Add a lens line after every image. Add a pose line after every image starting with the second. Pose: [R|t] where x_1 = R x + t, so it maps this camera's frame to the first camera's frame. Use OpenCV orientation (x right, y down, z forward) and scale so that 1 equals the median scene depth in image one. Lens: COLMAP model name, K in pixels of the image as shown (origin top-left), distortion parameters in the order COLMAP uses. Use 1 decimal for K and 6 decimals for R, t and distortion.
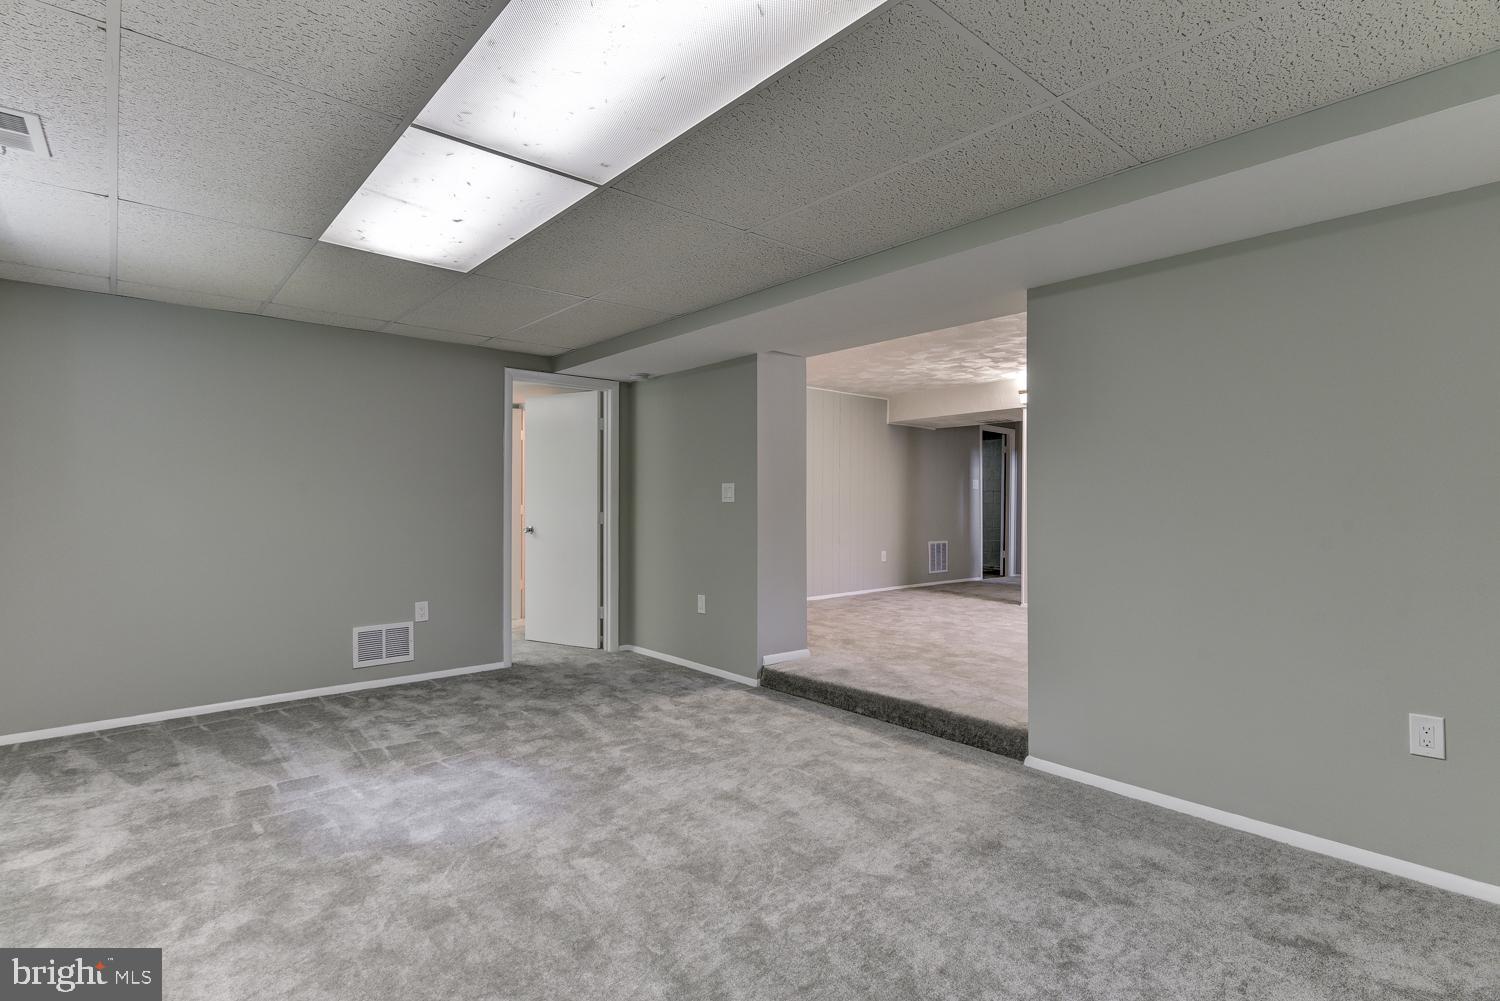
lens RADIAL K [[739.5, 0, 755.4], [0, 739.5, 498.9], [0, 0, 1]] dist [-0.011969, 0.001539]
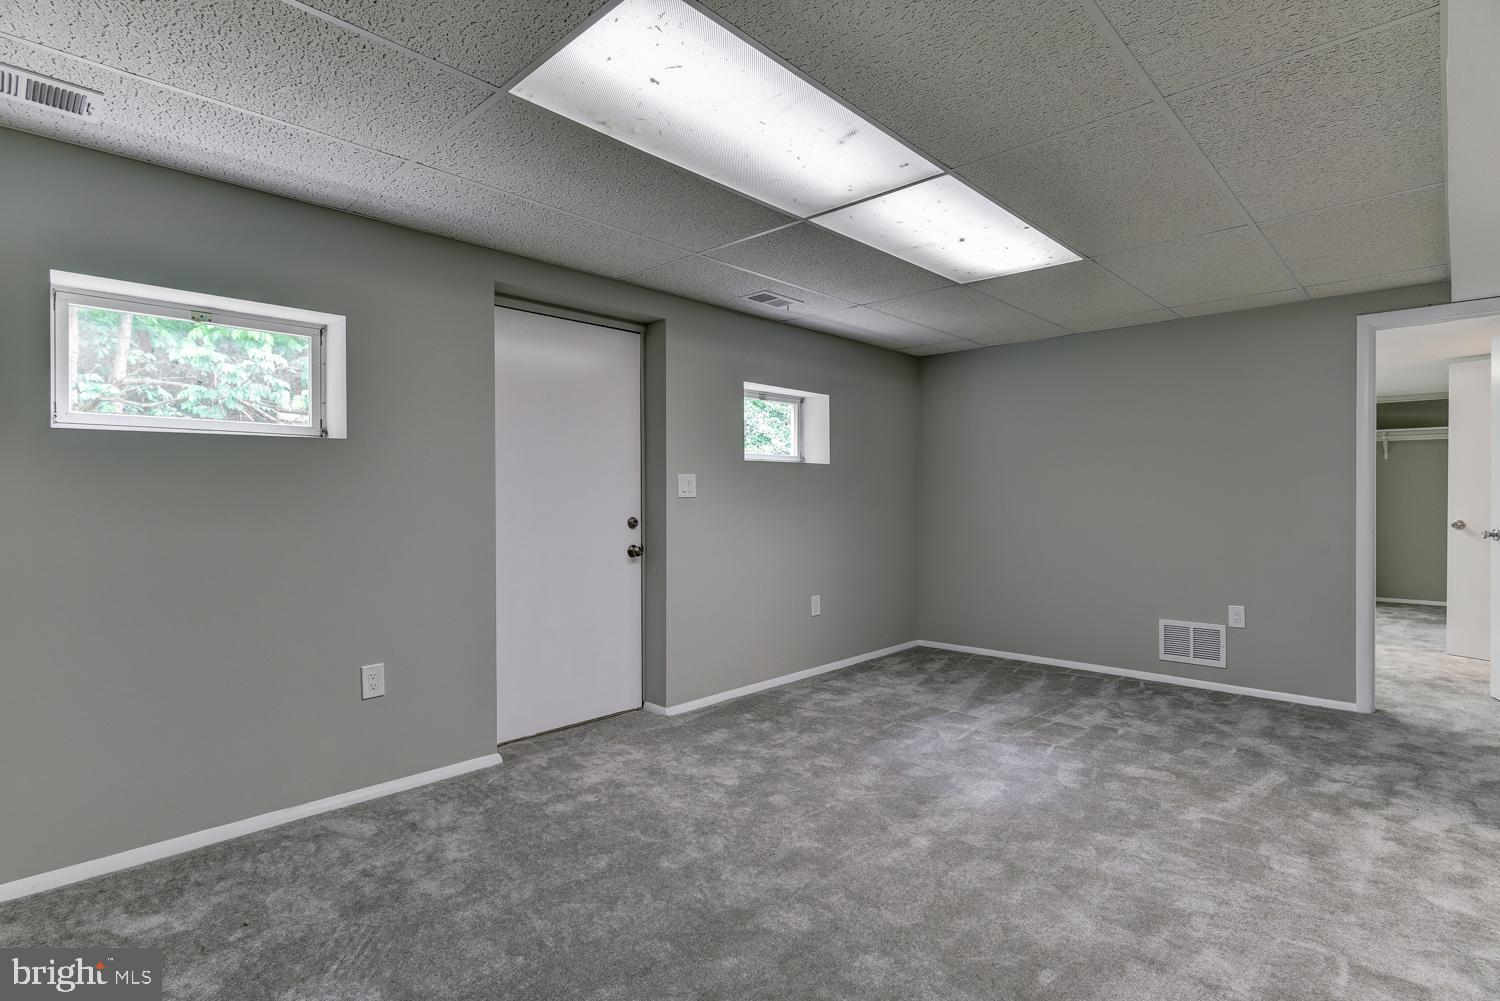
lens RADIAL K [[739.5, 0, 751.6], [0, 739.5, 496.6], [0, 0, 1]] dist [-0.011969, 0.001539]
pose [[0.084599, 0.003496, -0.996409, 0.518381], [0.004710, 0.999981, 0.003909, 0.000455], [0.996404, -0.005024, 0.084581, 0.450393]]
